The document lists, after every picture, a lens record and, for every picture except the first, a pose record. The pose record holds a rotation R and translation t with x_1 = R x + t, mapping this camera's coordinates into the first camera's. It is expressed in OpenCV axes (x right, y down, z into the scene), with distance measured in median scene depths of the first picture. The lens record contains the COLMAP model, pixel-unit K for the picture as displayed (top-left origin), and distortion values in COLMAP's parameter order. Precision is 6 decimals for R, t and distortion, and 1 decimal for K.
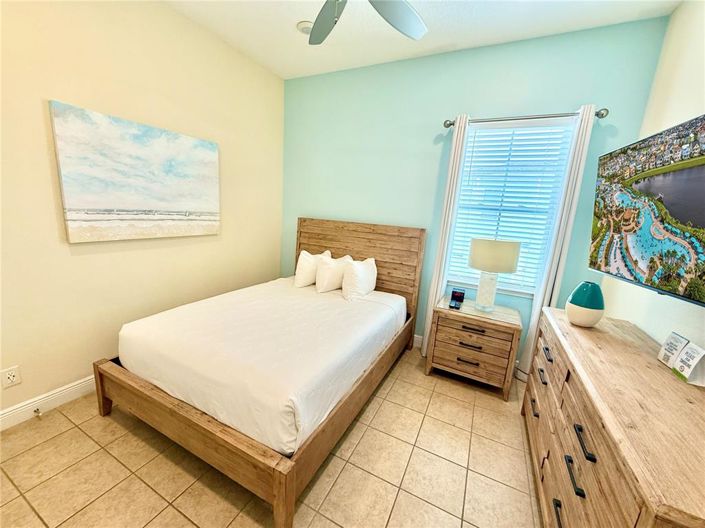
lens RADIAL K [[281.8, 0, 349.3], [0, 281.8, 263.3], [0, 0, 1]] dist [0.001361, -0.000120]
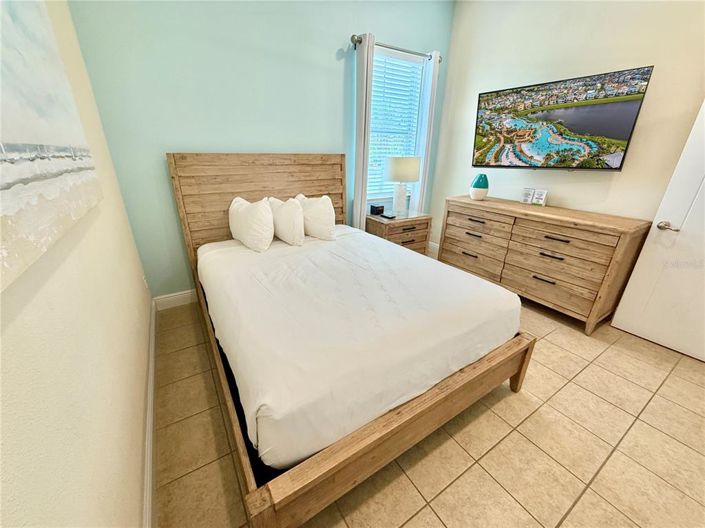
lens RADIAL K [[281.8, 0, 350.3], [0, 281.8, 262.9], [0, 0, 1]] dist [0.001361, -0.000120]
pose [[0.520778, -0.372458, 0.768157, -0.638485], [0.185315, 0.927672, 0.324166, -0.081541], [-0.833335, -0.026467, 0.552134, 0.399781]]
